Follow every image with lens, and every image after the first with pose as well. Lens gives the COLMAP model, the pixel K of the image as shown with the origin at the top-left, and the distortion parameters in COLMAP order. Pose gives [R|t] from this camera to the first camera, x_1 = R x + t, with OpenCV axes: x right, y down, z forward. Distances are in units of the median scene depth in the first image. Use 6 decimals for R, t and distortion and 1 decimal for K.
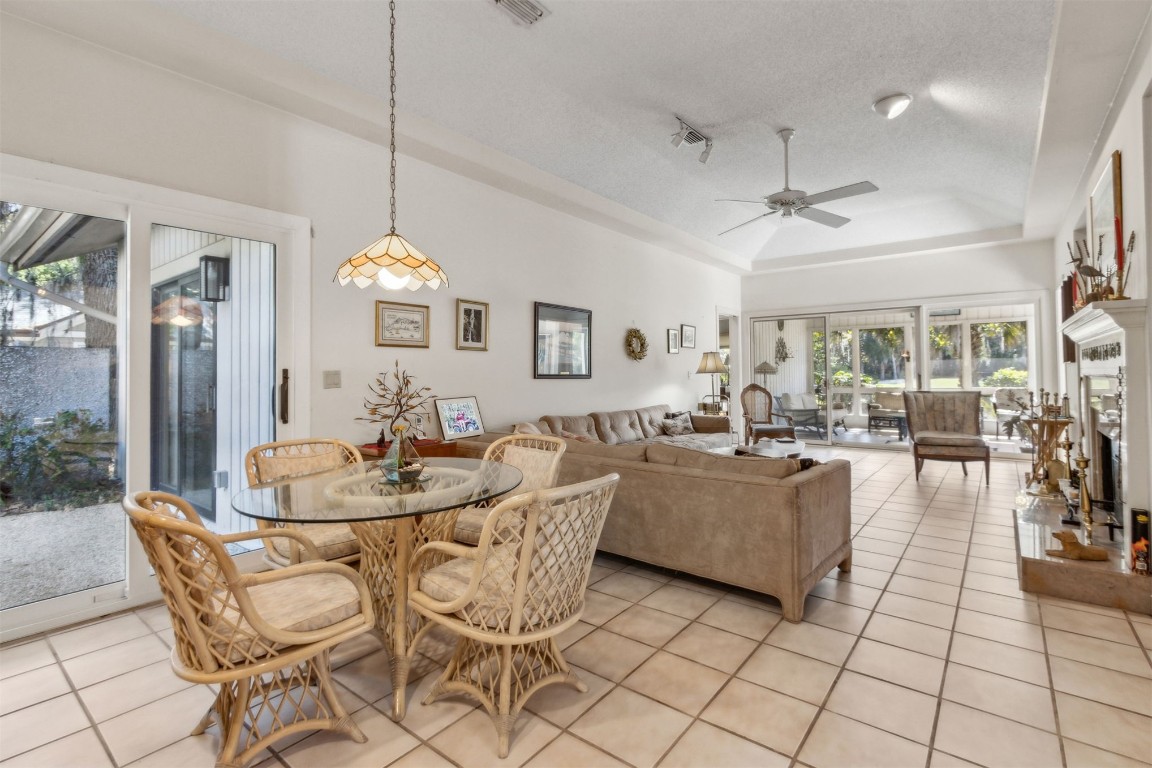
lens RADIAL K [[535.2, 0, 573.6], [0, 535.2, 362.3], [0, 0, 1]] dist [0.000934, -0.000216]
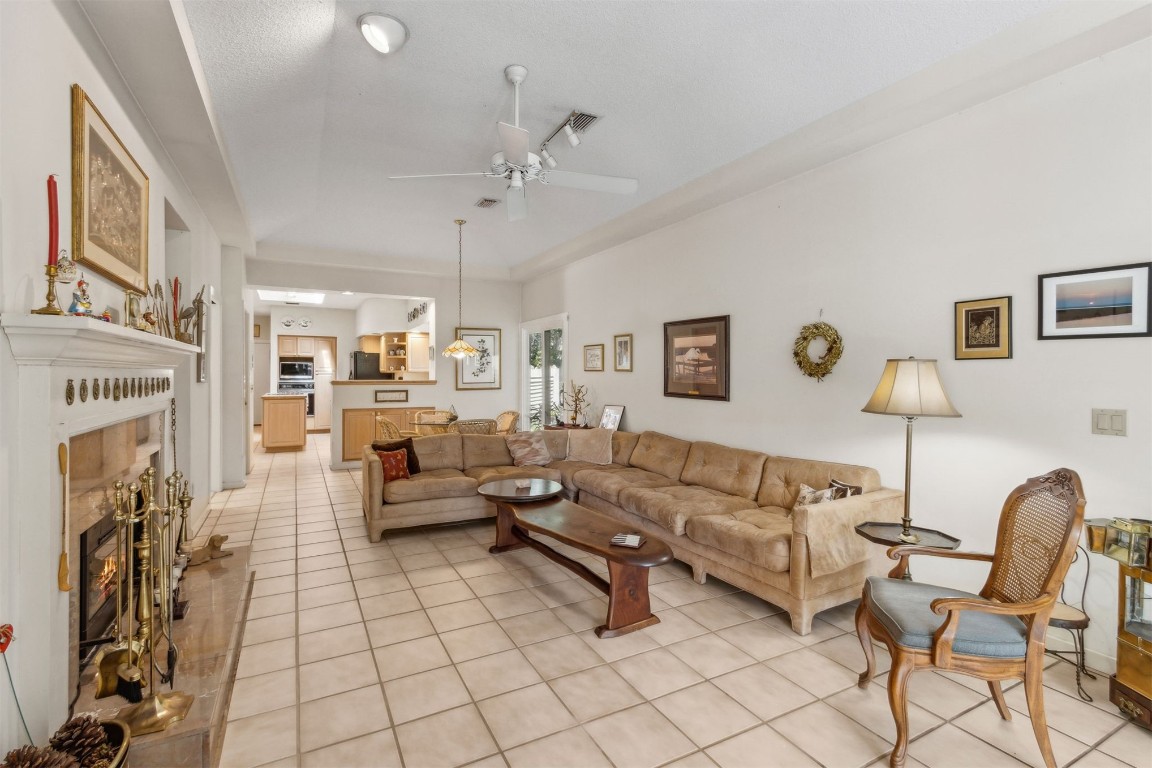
lens RADIAL K [[531.9, 0, 572.7], [0, 531.9, 377.1], [0, 0, 1]] dist [-0.000082, -0.000279]
pose [[-0.404335, 0.012956, -0.914519, 0.757238], [0.019491, 0.999795, 0.005547, -0.012600], [0.914403, -0.015582, -0.404505, 0.991470]]
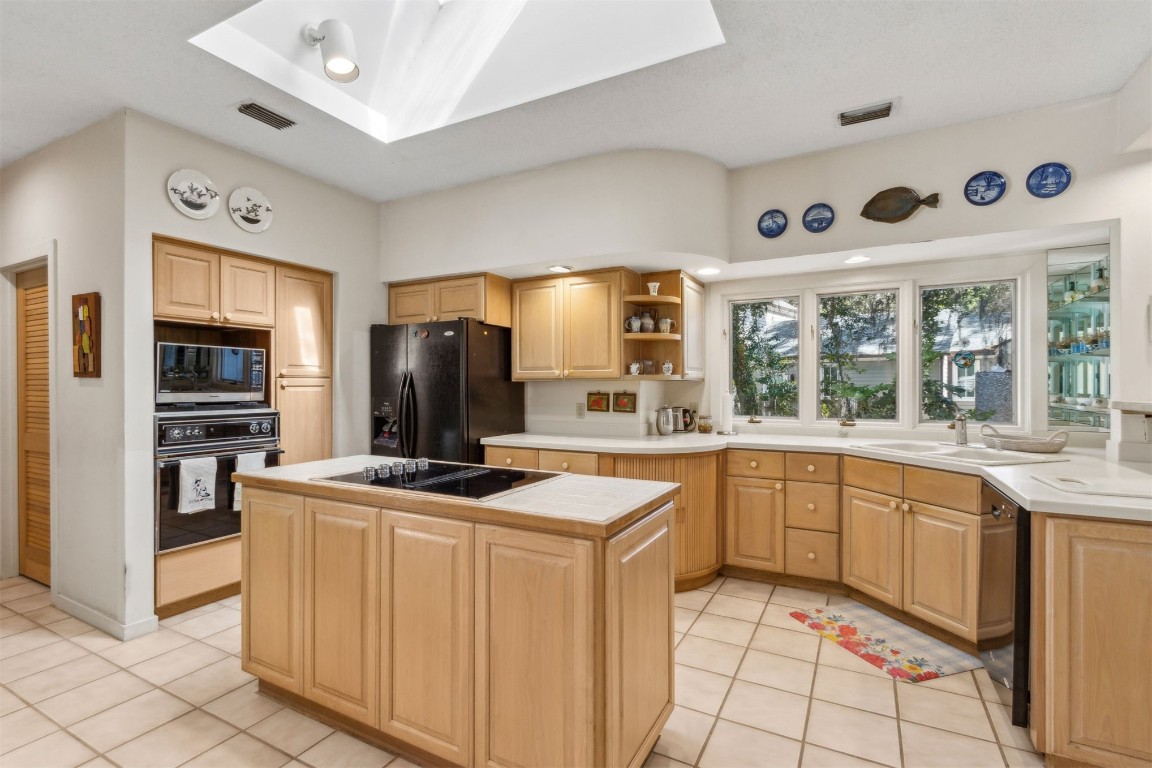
lens RADIAL K [[520.3, 0, 581.8], [0, 520.3, 385.9], [0, 0, 1]] dist [0.000028, -0.000176]
pose [[0.185299, 0.007460, -0.982654, 0.026570], [0.018943, 0.999758, 0.011162, -0.030296], [0.982500, -0.020683, 0.185113, -0.362968]]
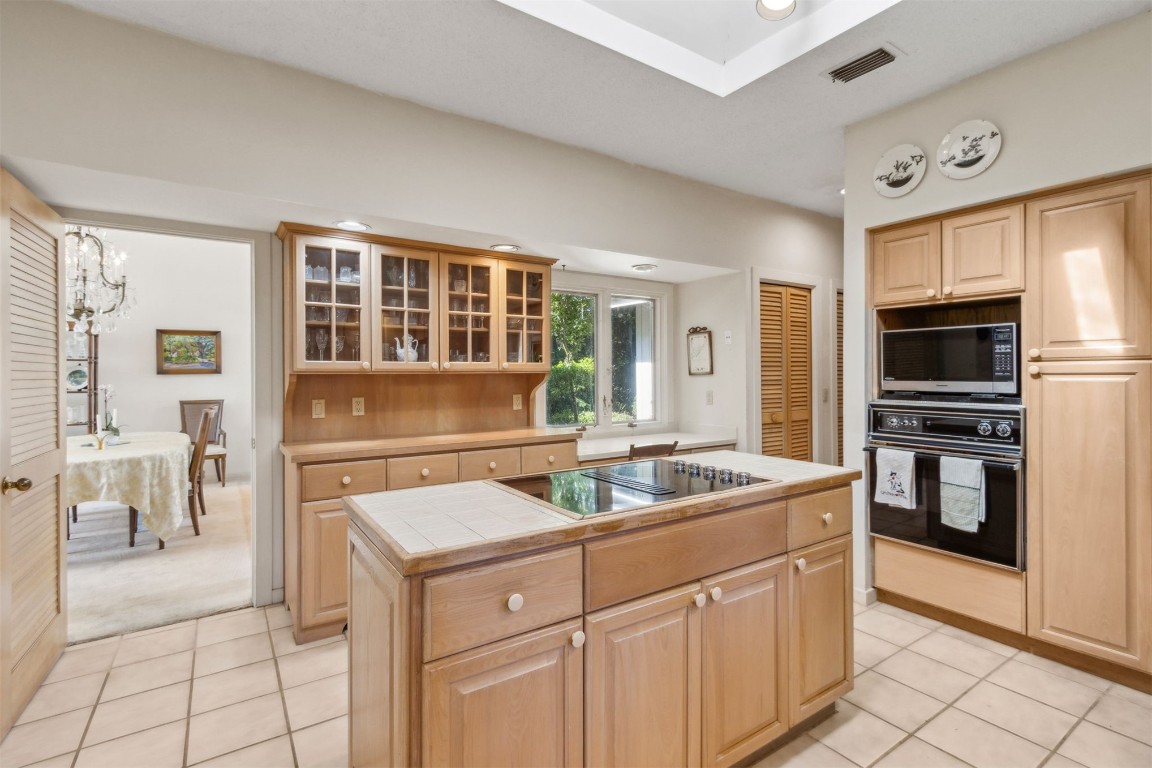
lens RADIAL K [[531.9, 0, 572.7], [0, 531.9, 377.1], [0, 0, 1]] dist [-0.000082, -0.000279]
pose [[-0.951330, 0.006048, 0.308116, -0.376067], [0.001309, 0.999878, -0.015584, -0.021857], [-0.308172, -0.014422, -0.951221, -0.099809]]
